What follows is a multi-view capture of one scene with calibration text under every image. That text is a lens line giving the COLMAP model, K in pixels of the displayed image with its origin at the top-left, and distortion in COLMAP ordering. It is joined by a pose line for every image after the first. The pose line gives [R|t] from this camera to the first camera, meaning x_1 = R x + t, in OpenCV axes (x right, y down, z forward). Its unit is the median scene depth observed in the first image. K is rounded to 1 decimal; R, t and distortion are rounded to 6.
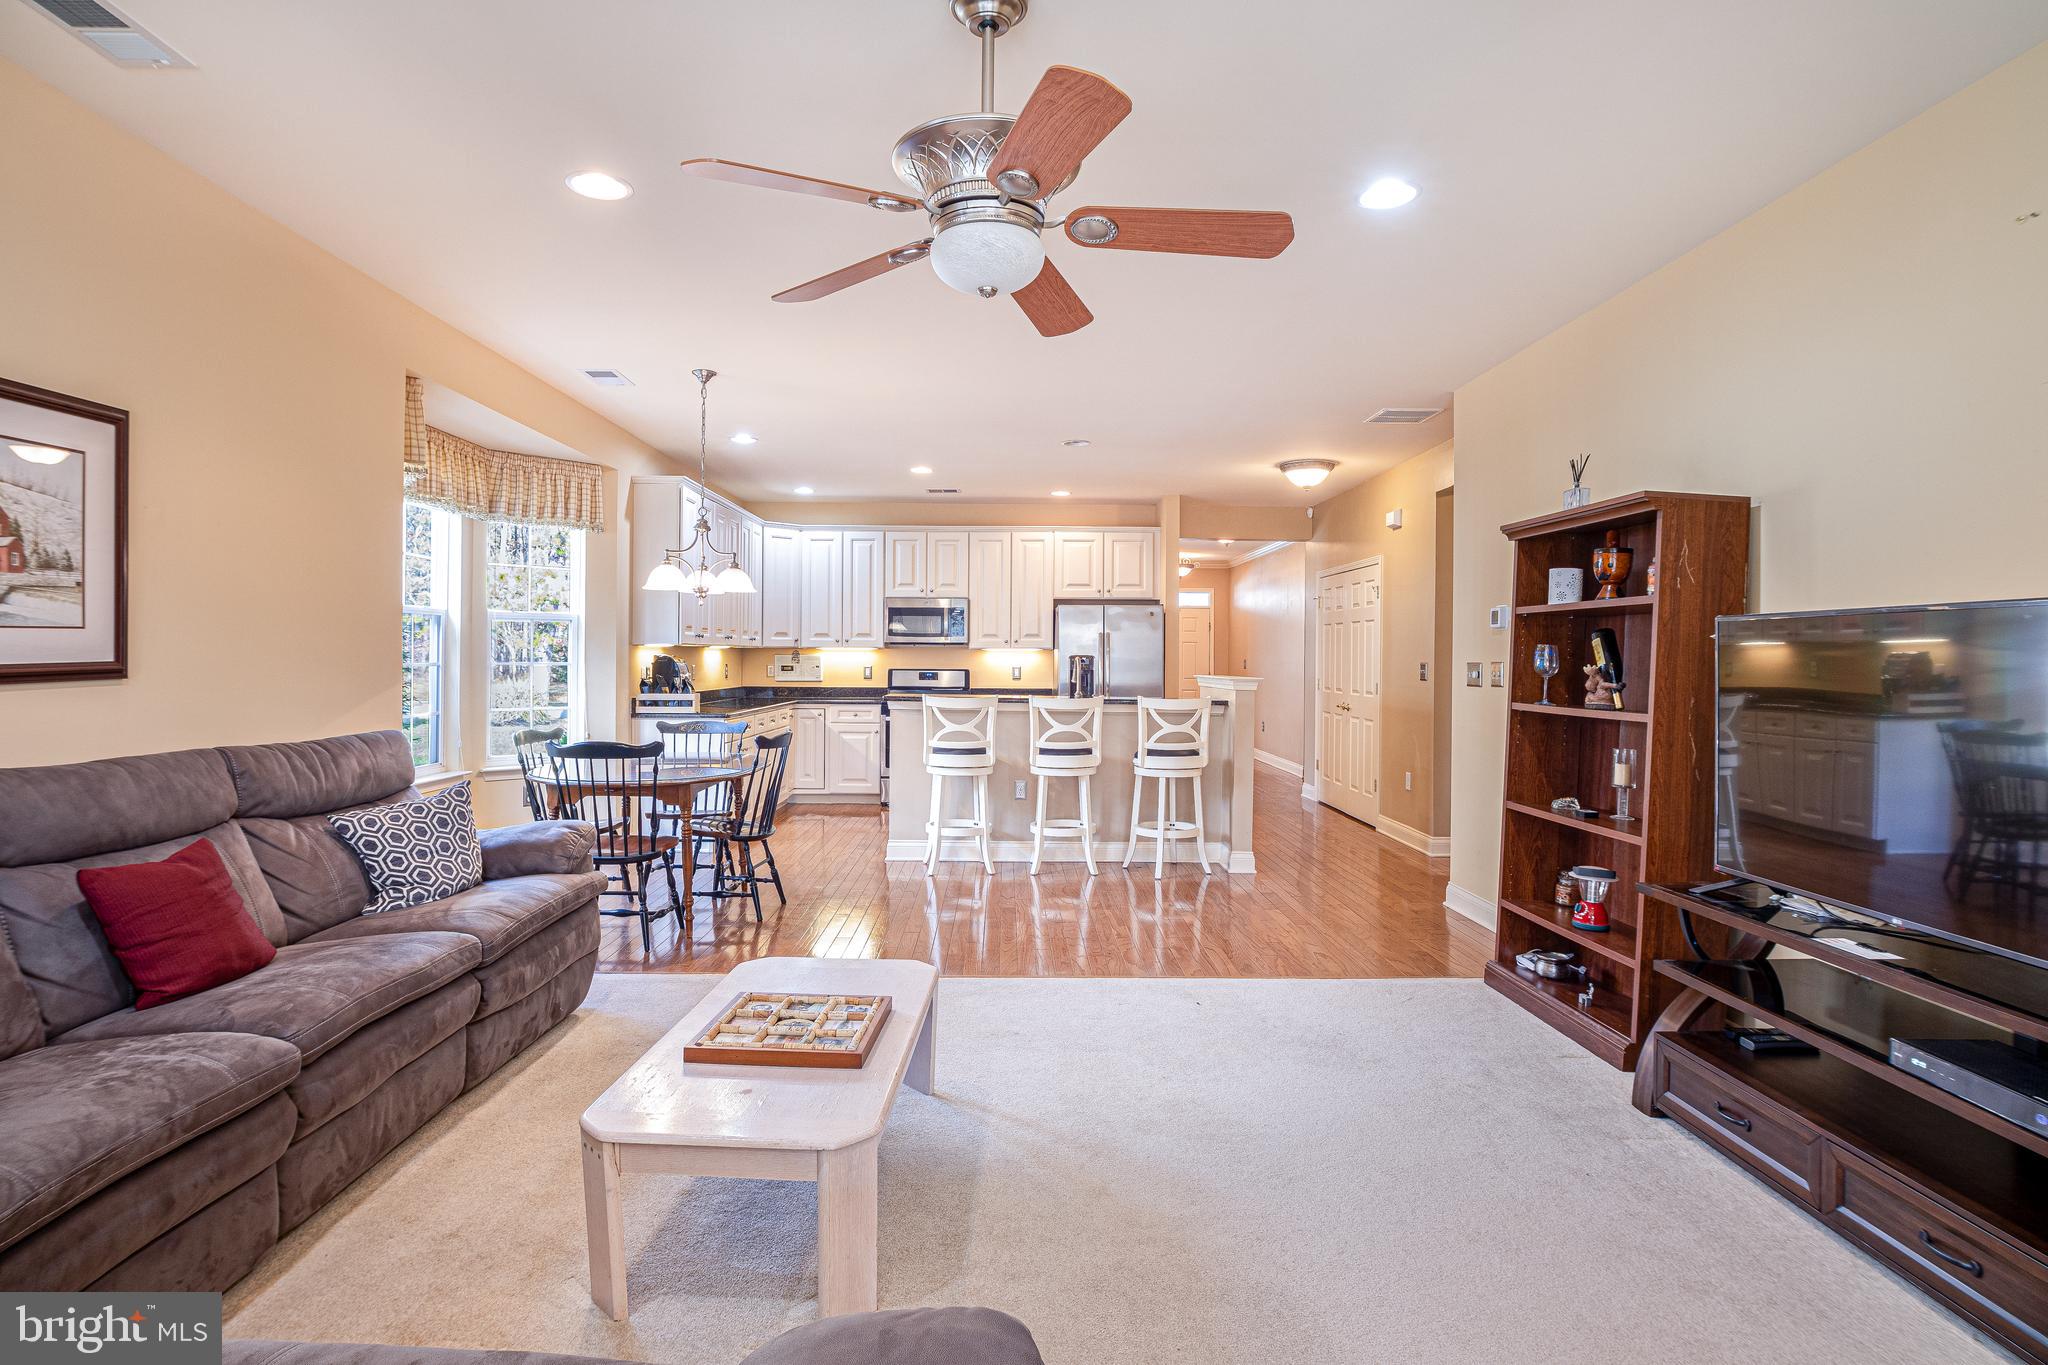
lens RADIAL K [[1091.8, 0, 1022.7], [0, 1091.8, 666.3], [0, 0, 1]] dist [-0.013678, 0.000211]
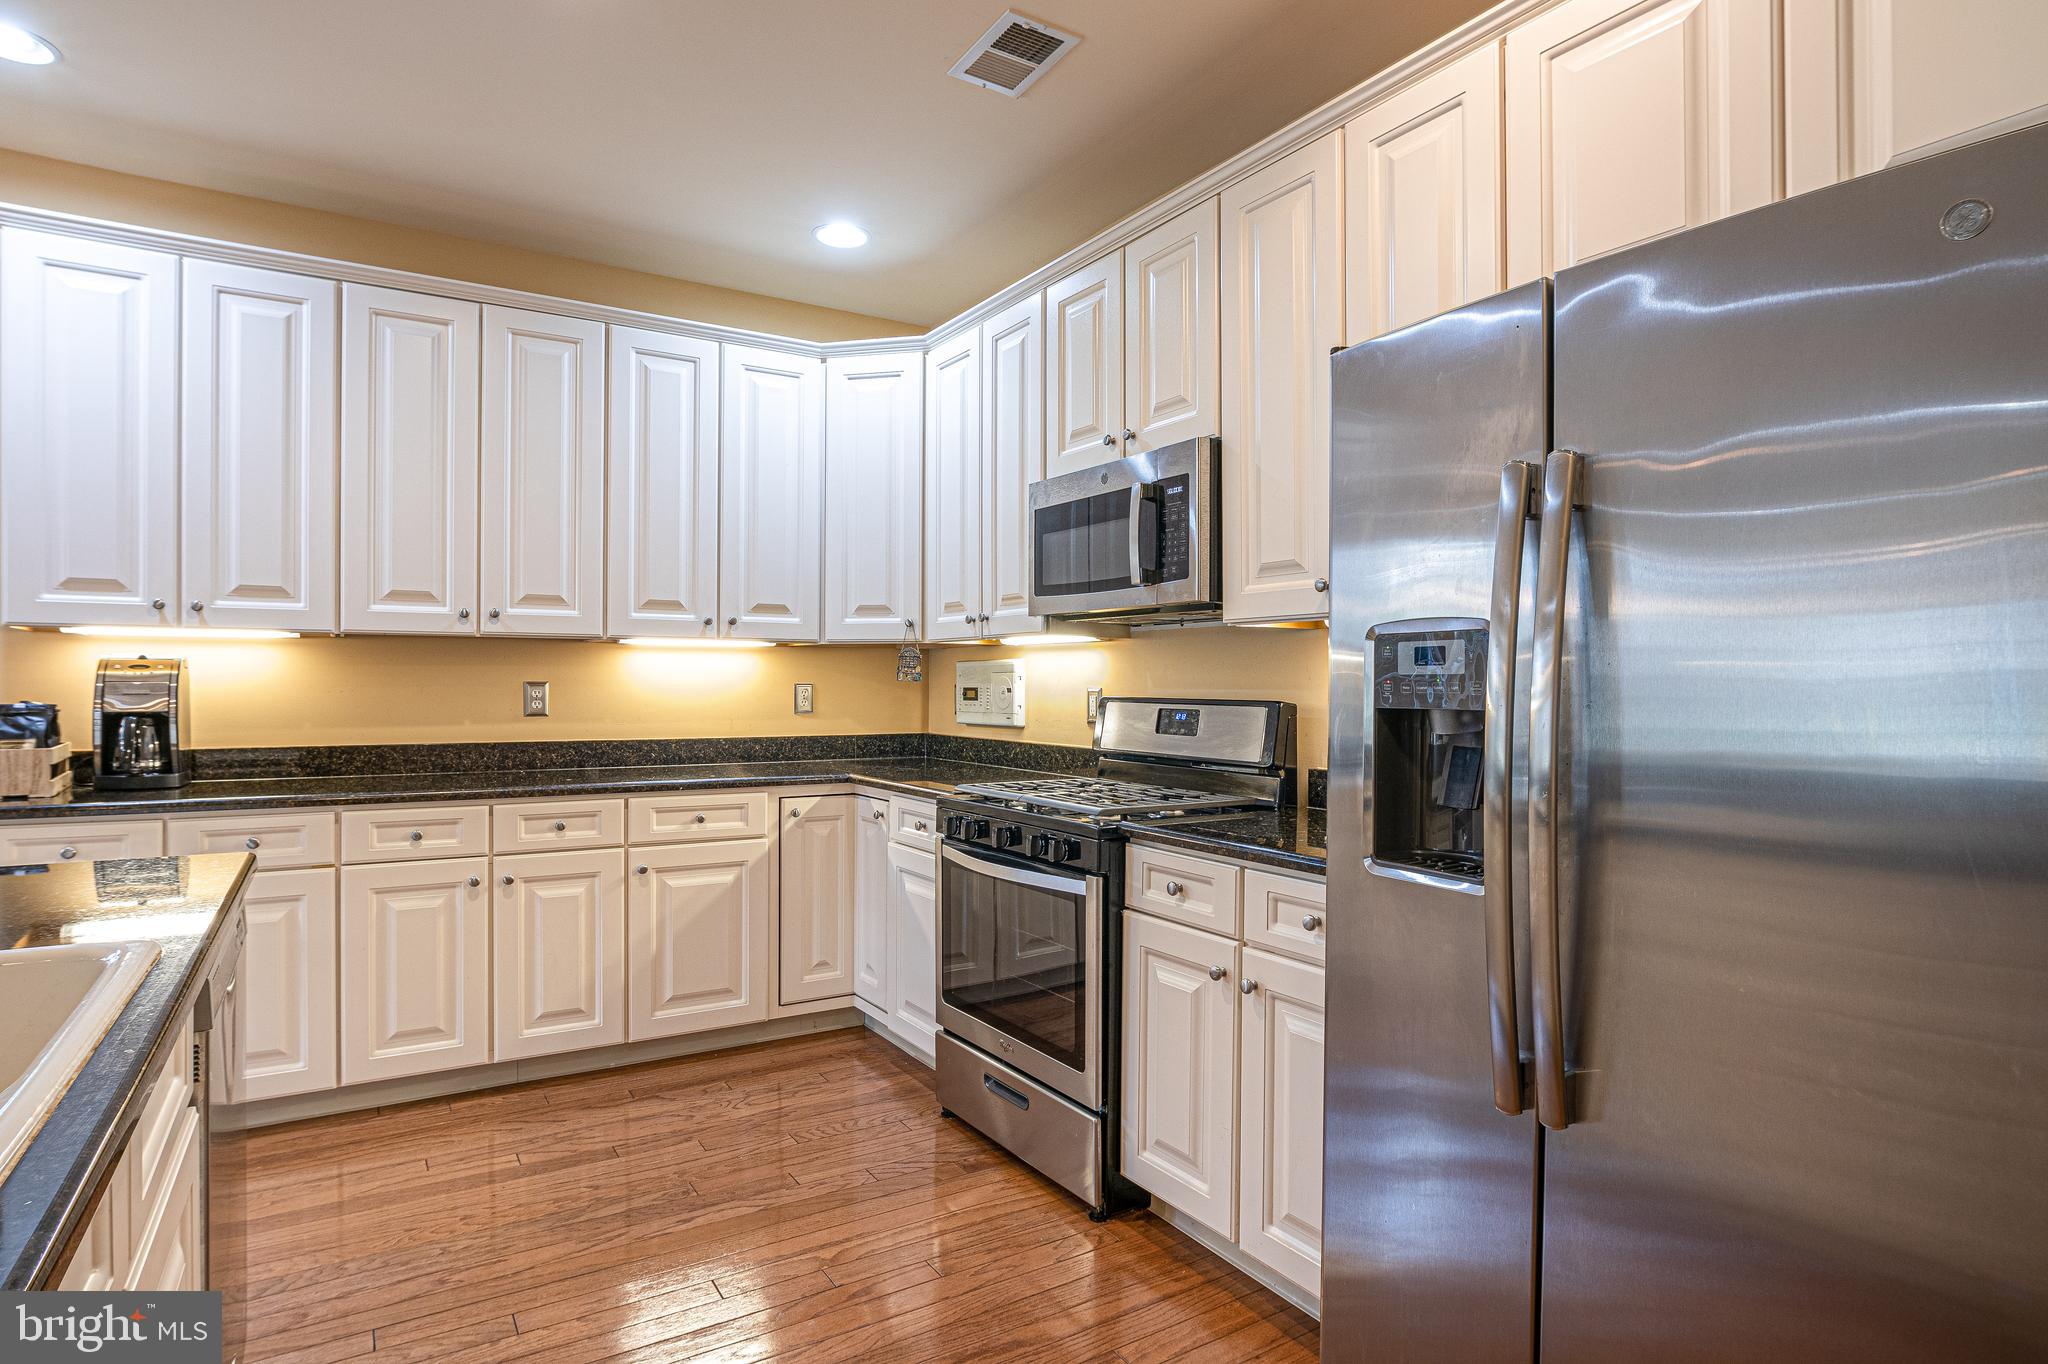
lens RADIAL K [[1091.8, 0, 1010.5], [0, 1091.8, 686.9], [0, 0, 1]] dist [-0.013678, 0.000211]
pose [[0.504297, 0.000467, -0.863530, 0.164539], [-0.007930, 0.999960, -0.004090, 0.000956], [0.863494, 0.008910, 0.504280, 0.852494]]
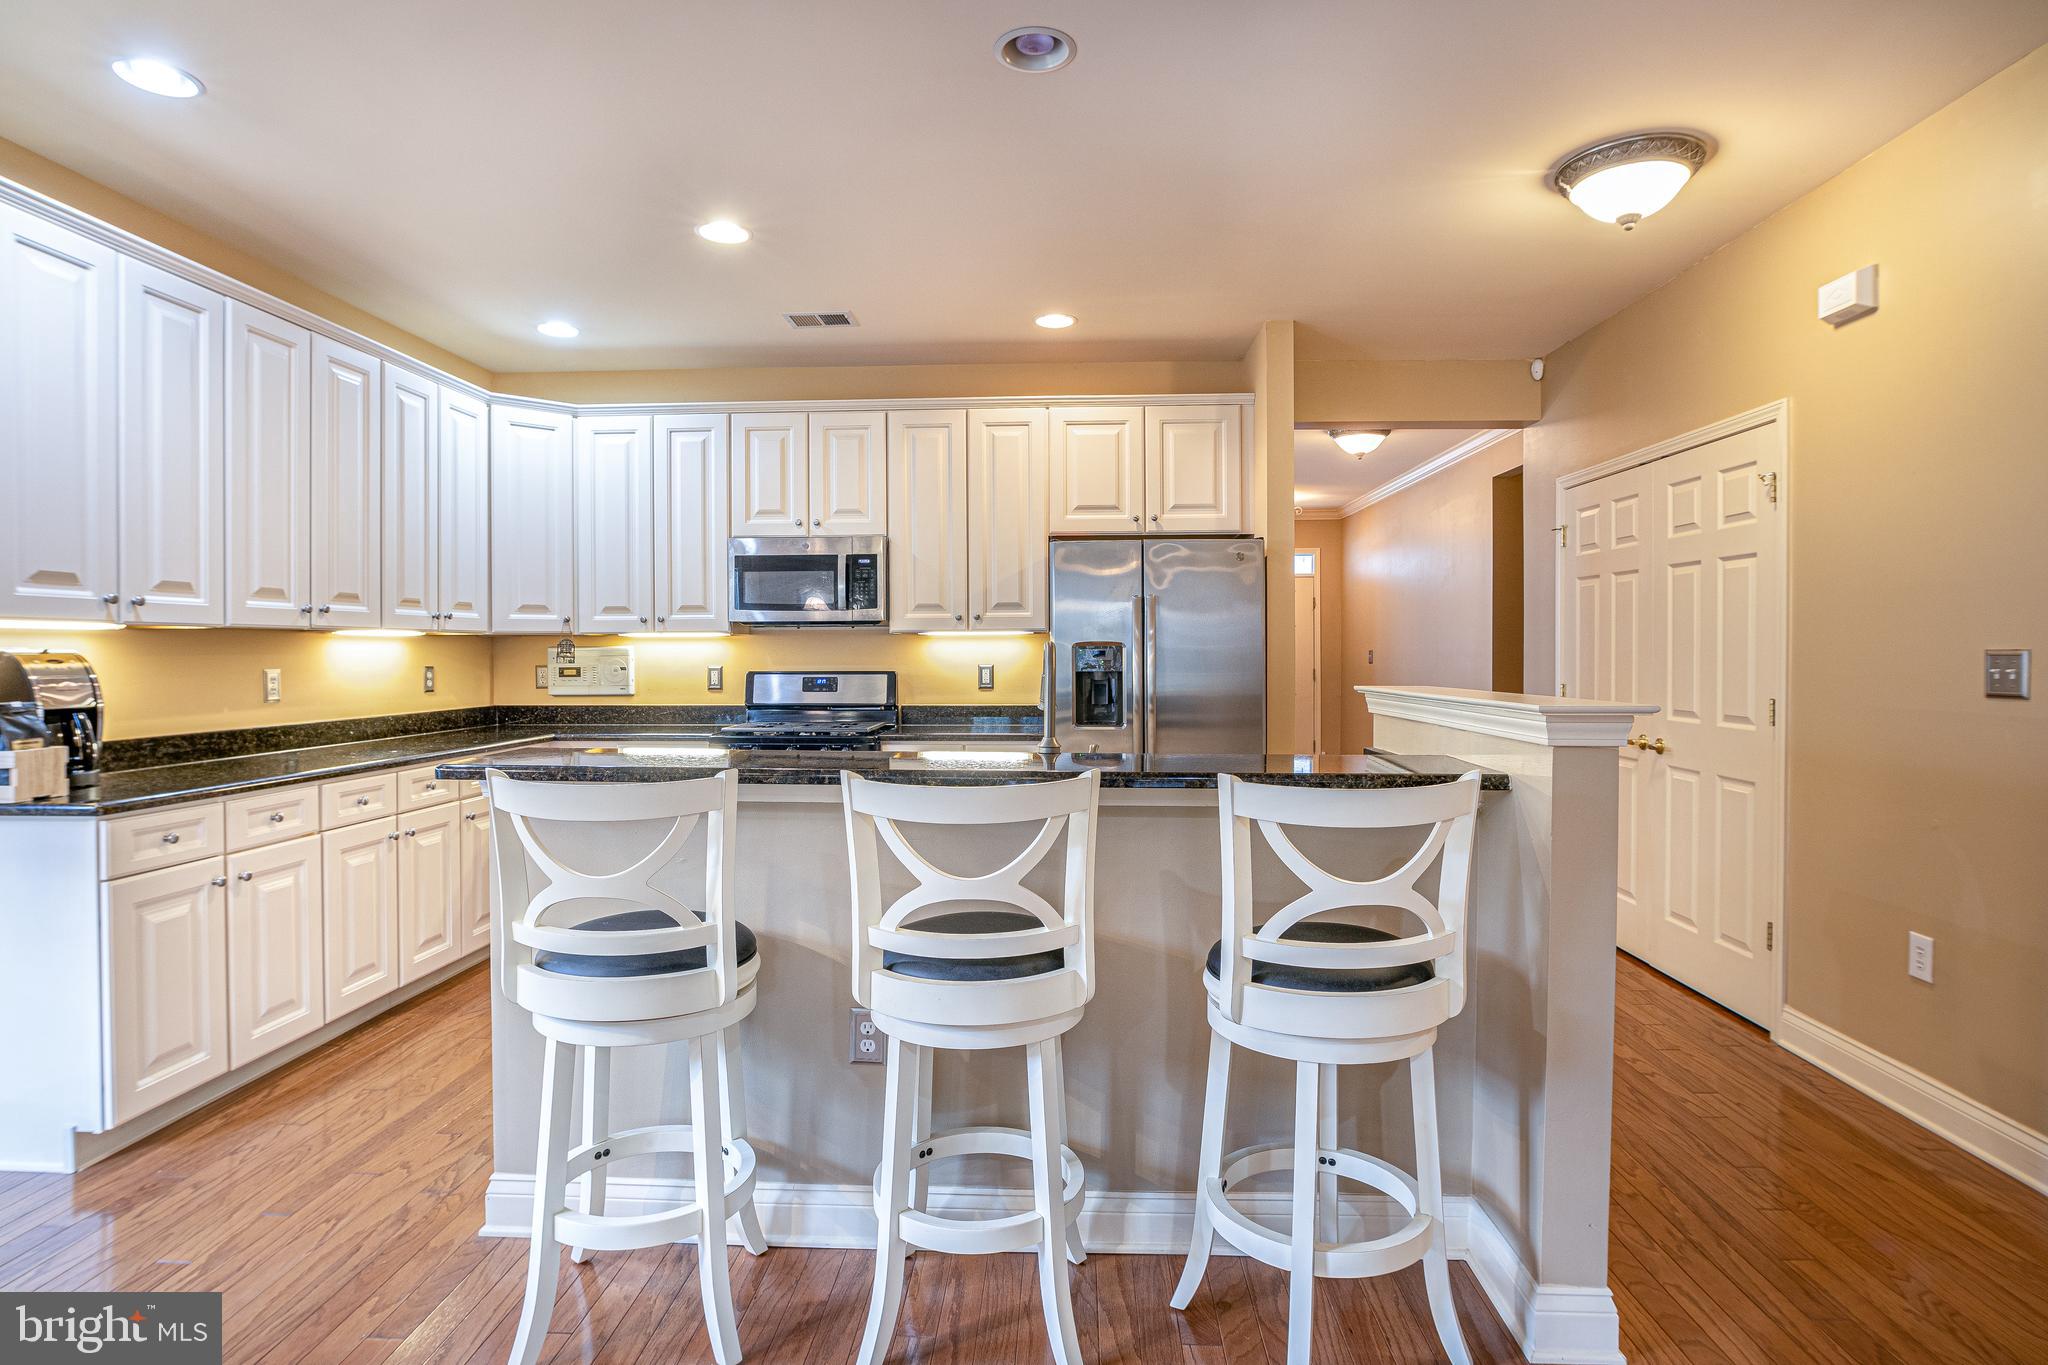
lens RADIAL K [[1091.8, 0, 1014.5], [0, 1091.8, 662.5], [0, 0, 1]] dist [-0.013678, 0.000211]
pose [[0.997369, -0.009266, -0.071895, 0.051164], [0.009461, 0.999952, 0.002369, -0.002272], [0.071869, -0.003043, 0.997409, 0.496962]]
